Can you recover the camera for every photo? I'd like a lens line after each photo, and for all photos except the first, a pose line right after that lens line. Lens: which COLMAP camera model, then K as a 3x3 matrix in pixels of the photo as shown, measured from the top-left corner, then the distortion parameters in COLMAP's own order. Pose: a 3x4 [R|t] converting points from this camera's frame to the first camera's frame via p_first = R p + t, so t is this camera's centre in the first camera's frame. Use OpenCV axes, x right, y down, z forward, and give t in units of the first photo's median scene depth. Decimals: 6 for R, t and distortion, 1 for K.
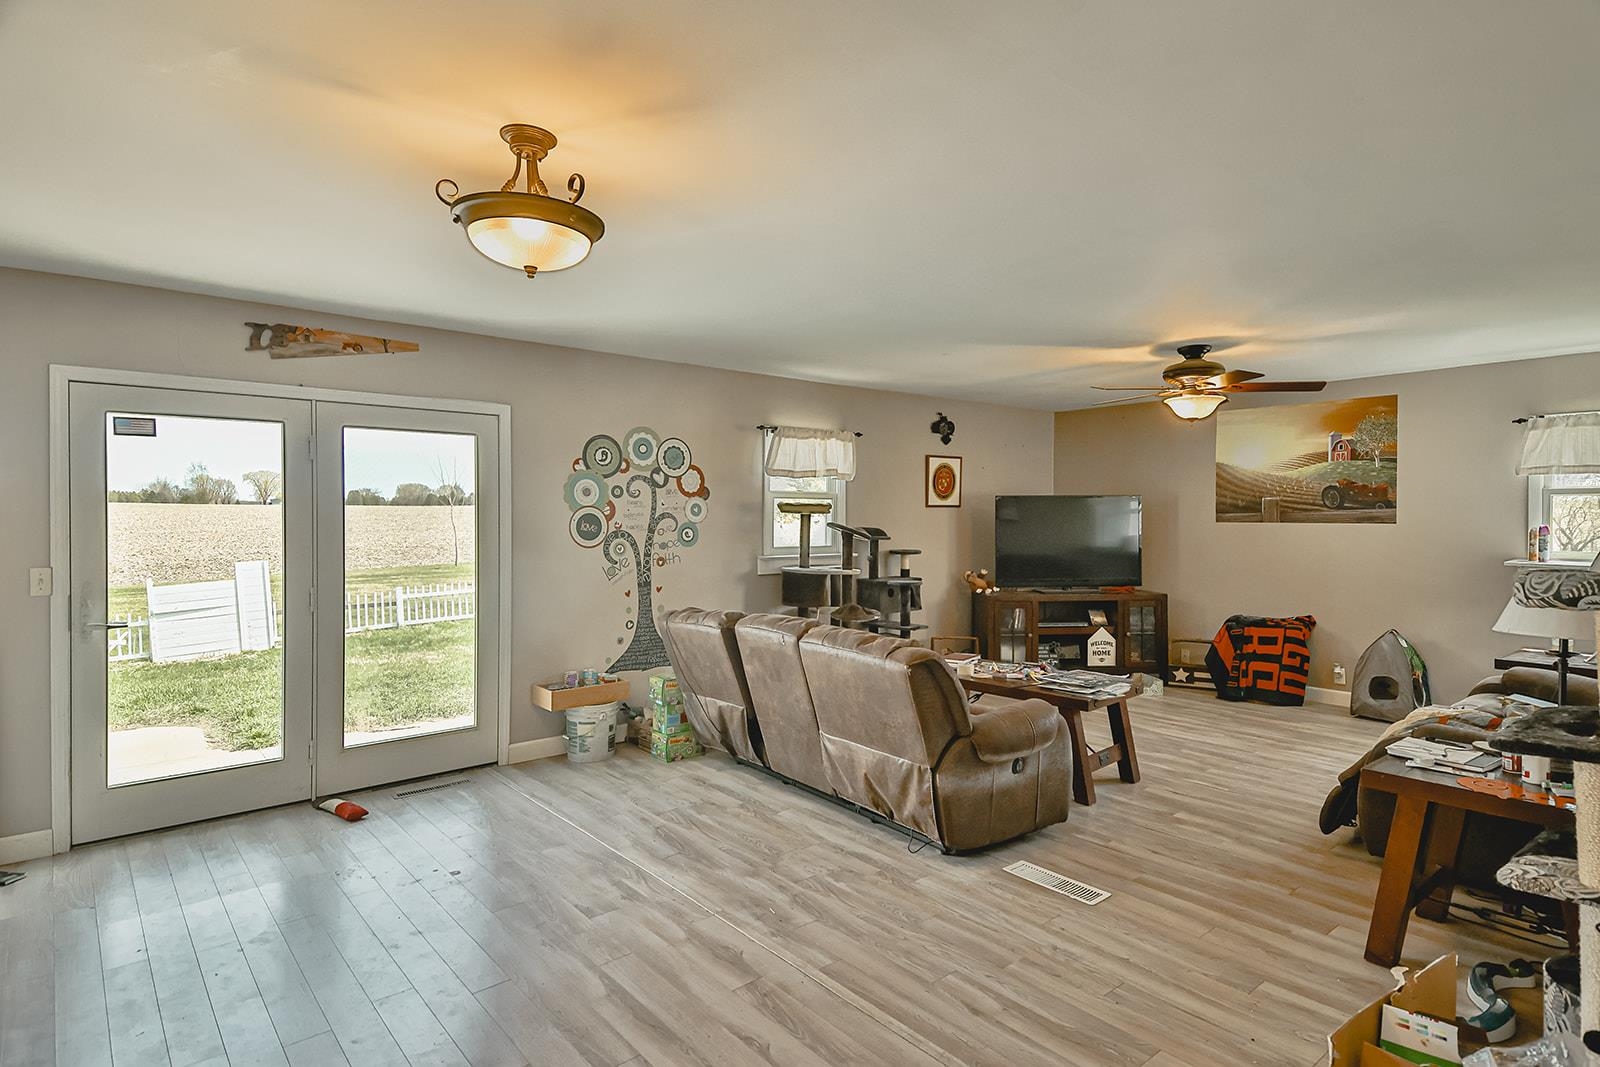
lens RADIAL K [[839.0, 0, 788.0], [0, 839.0, 525.6], [0, 0, 1]] dist [0.037596, -0.006426]
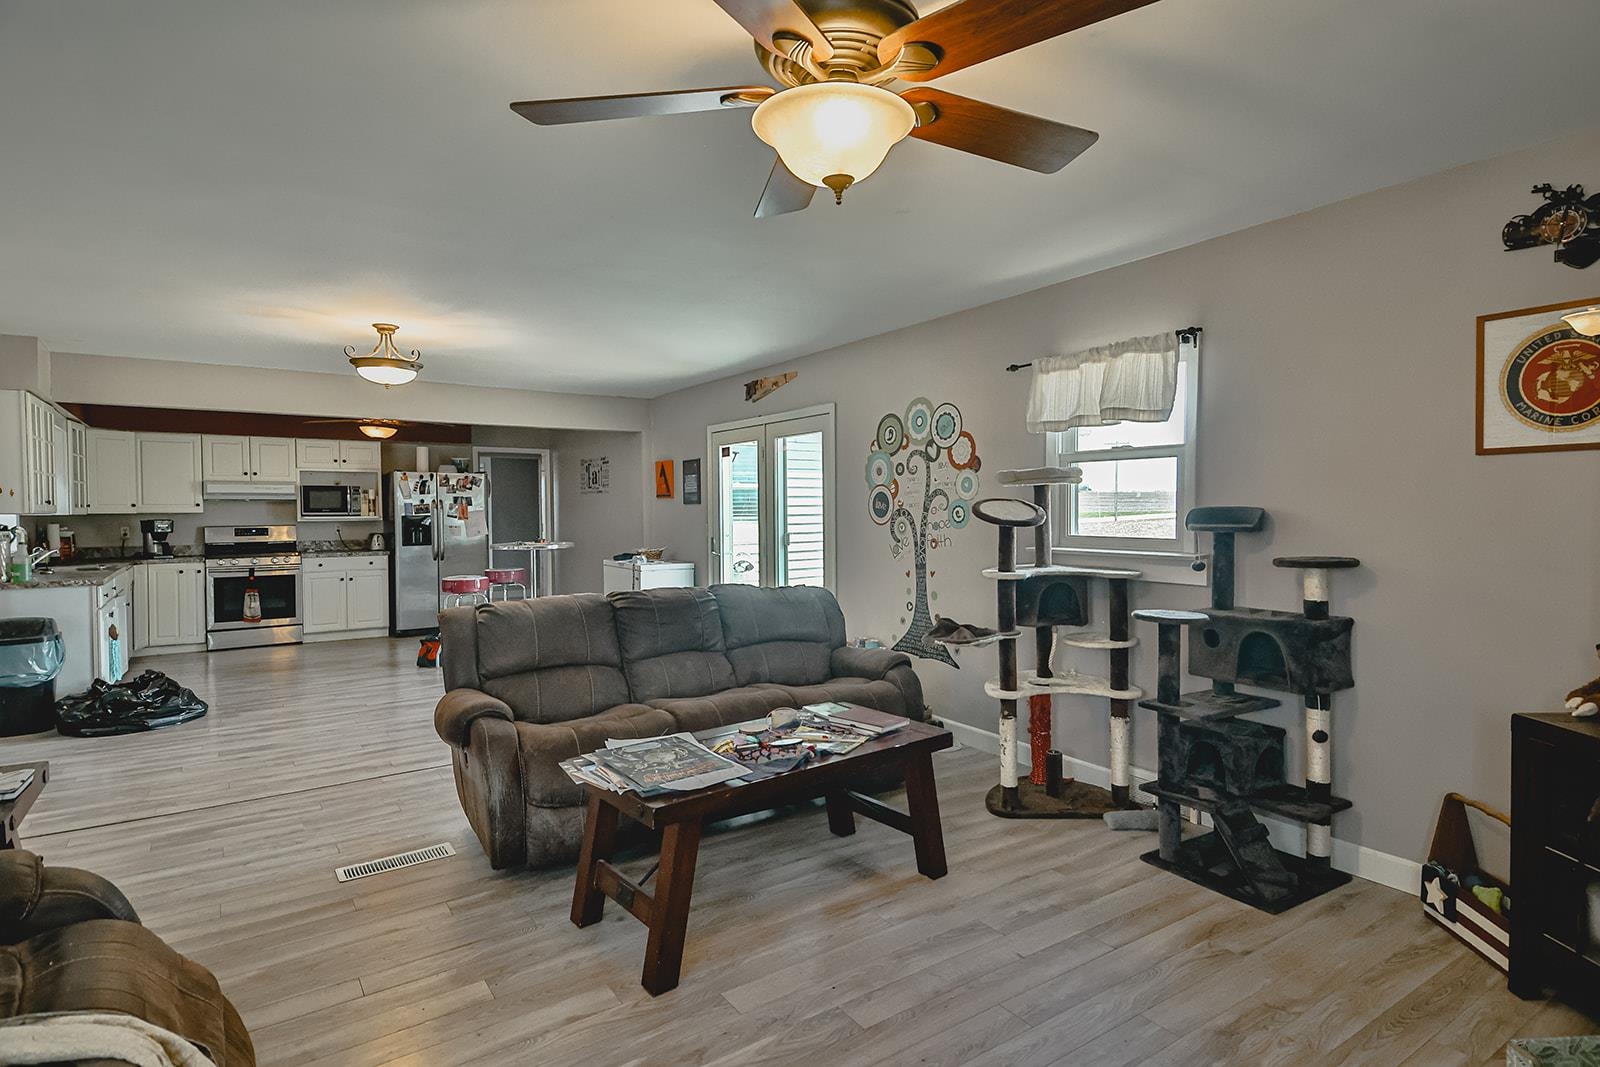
lens RADIAL K [[839.0, 0, 815.4], [0, 839.0, 526.2], [0, 0, 1]] dist [0.037596, -0.006426]
pose [[-0.079032, 0.025345, -0.996550, 0.773924], [0.003187, 0.999678, 0.025172, 0.001212], [0.996867, -0.001186, -0.079087, 0.962036]]
